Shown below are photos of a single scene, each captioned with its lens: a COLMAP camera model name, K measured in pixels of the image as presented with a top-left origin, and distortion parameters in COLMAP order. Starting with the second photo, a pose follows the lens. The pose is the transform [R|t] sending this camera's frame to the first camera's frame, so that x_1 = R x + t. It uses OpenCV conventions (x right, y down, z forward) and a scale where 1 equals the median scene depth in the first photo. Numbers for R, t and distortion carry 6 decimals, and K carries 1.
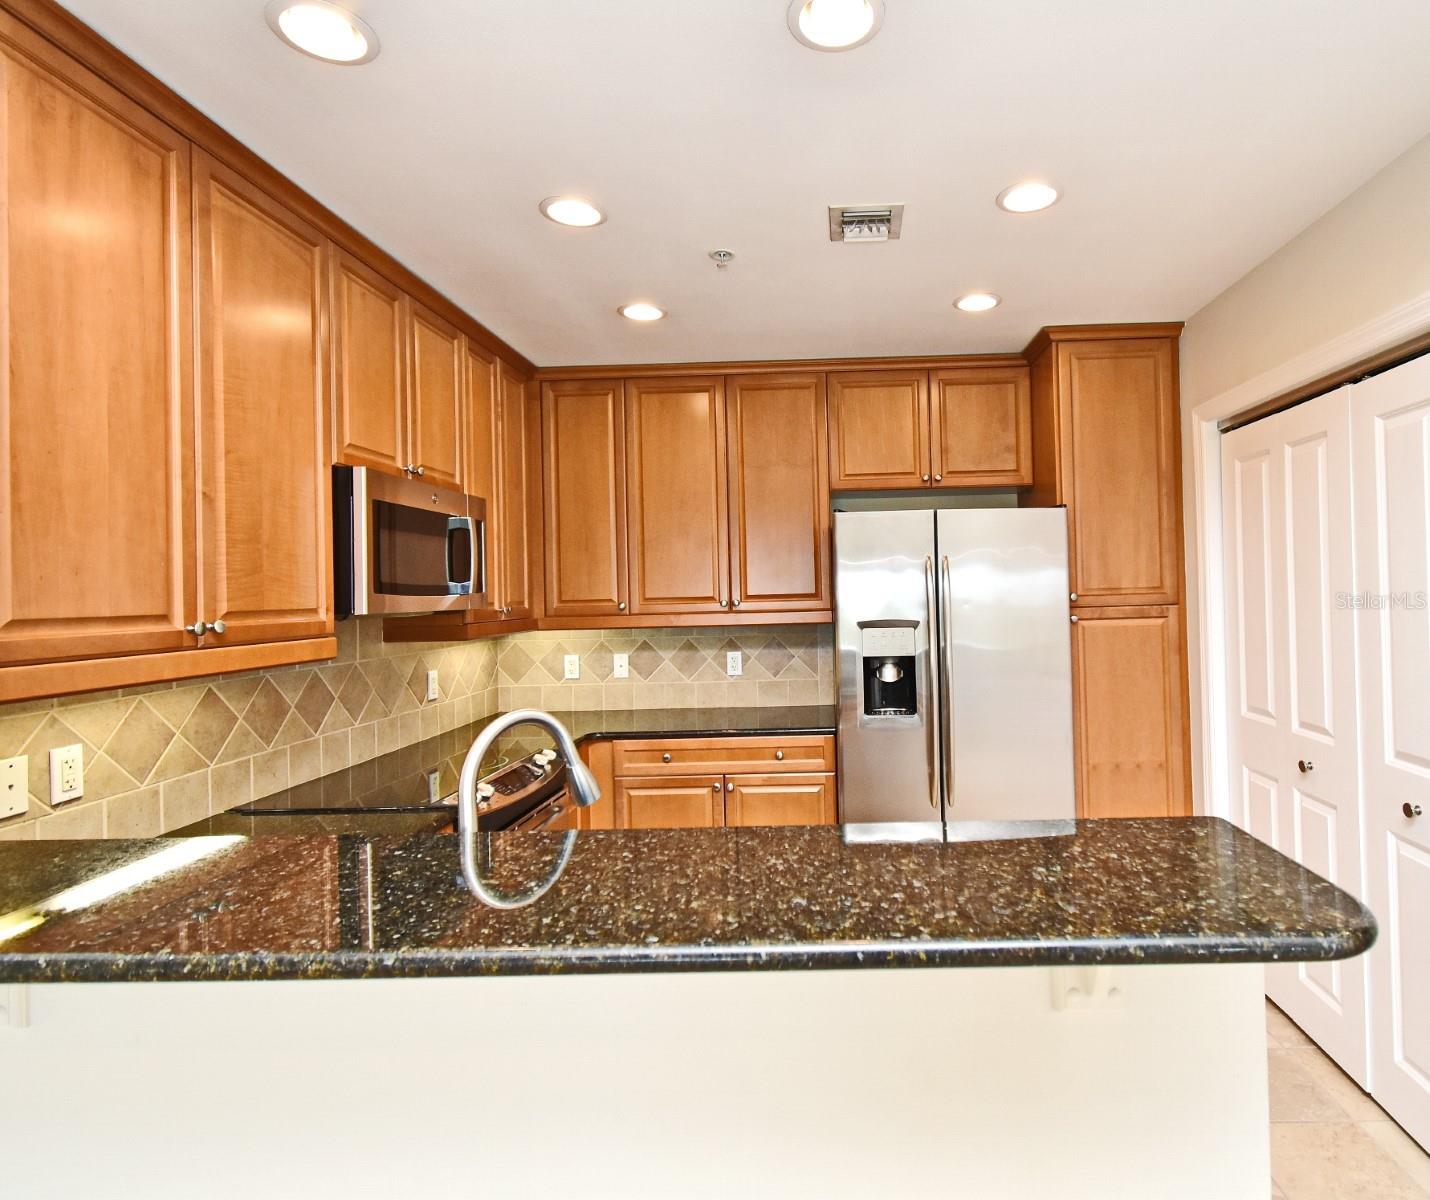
lens RADIAL K [[828.3, 0, 715.2], [0, 828.3, 567.8], [0, 0, 1]] dist [-0.006061, -0.001417]
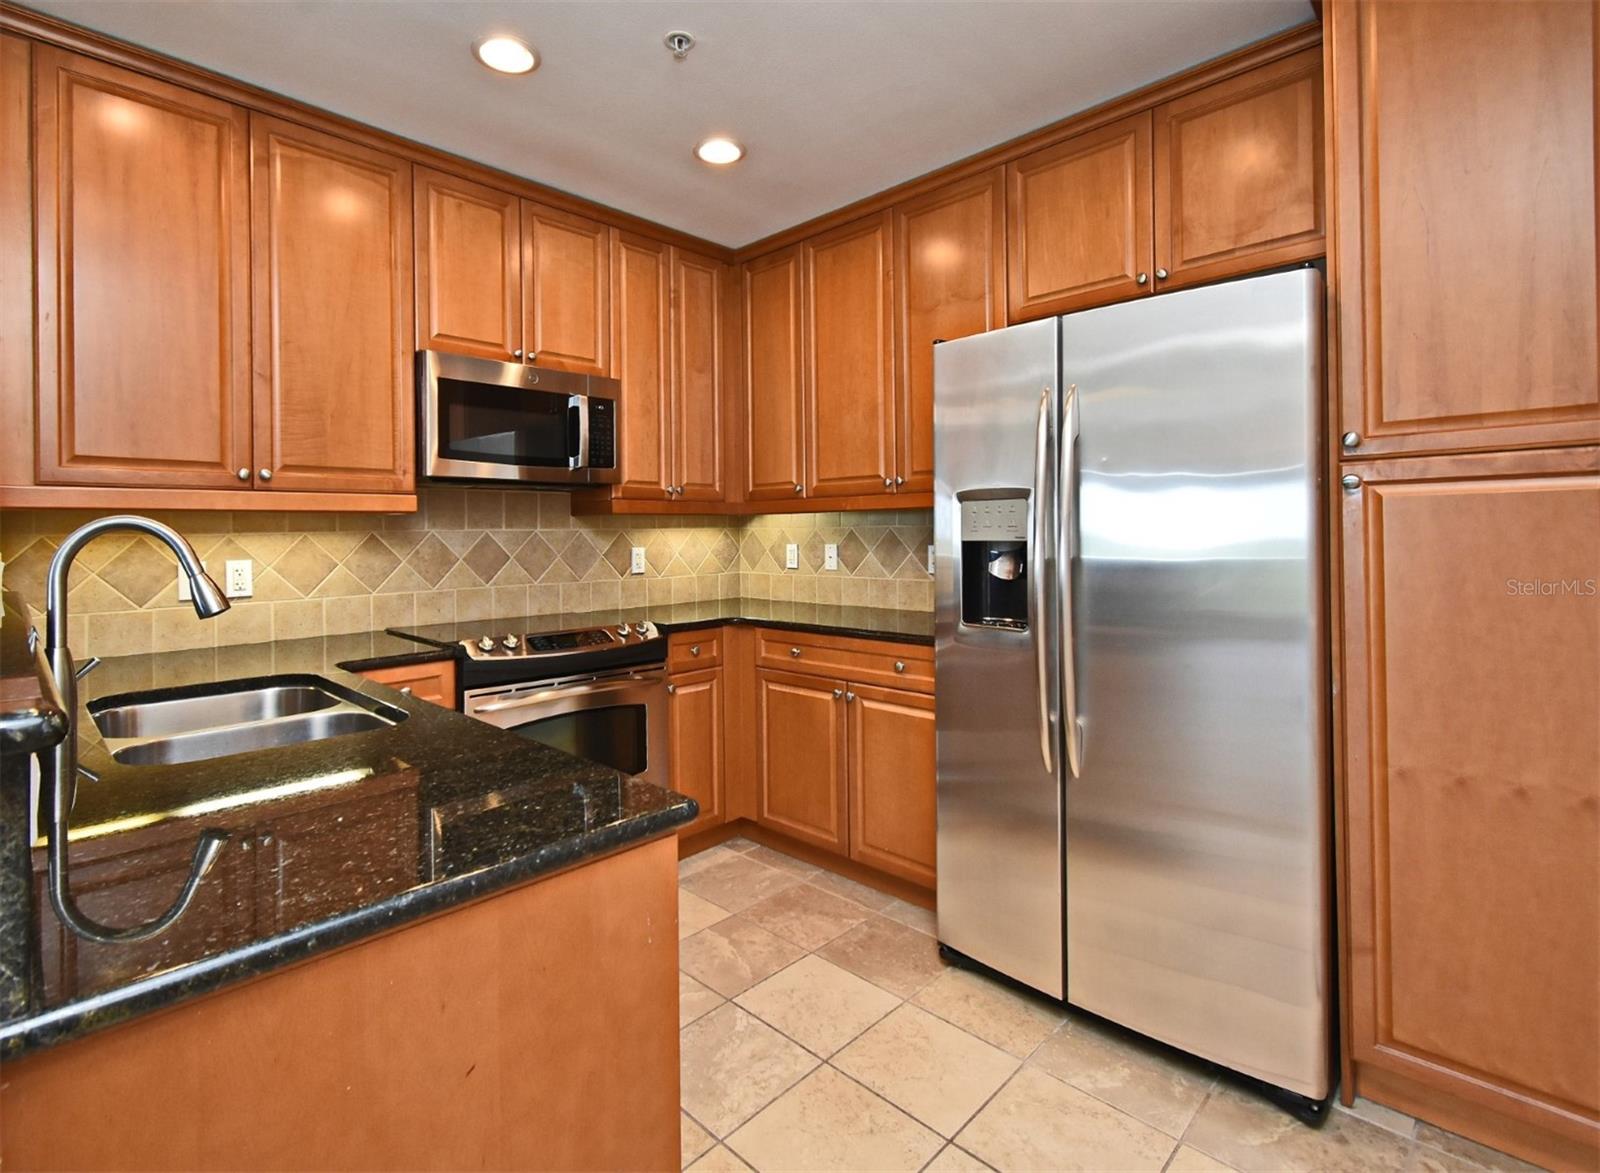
lens RADIAL K [[764.9, 0, 799.6], [0, 764.9, 527.5], [0, 0, 1]] dist [0.004191, 0.000535]
pose [[0.729815, 0.010058, -0.683571, 0.525293], [0.001971, 0.999857, 0.016817, 0.084047], [0.683642, -0.013621, 0.729690, 0.420073]]
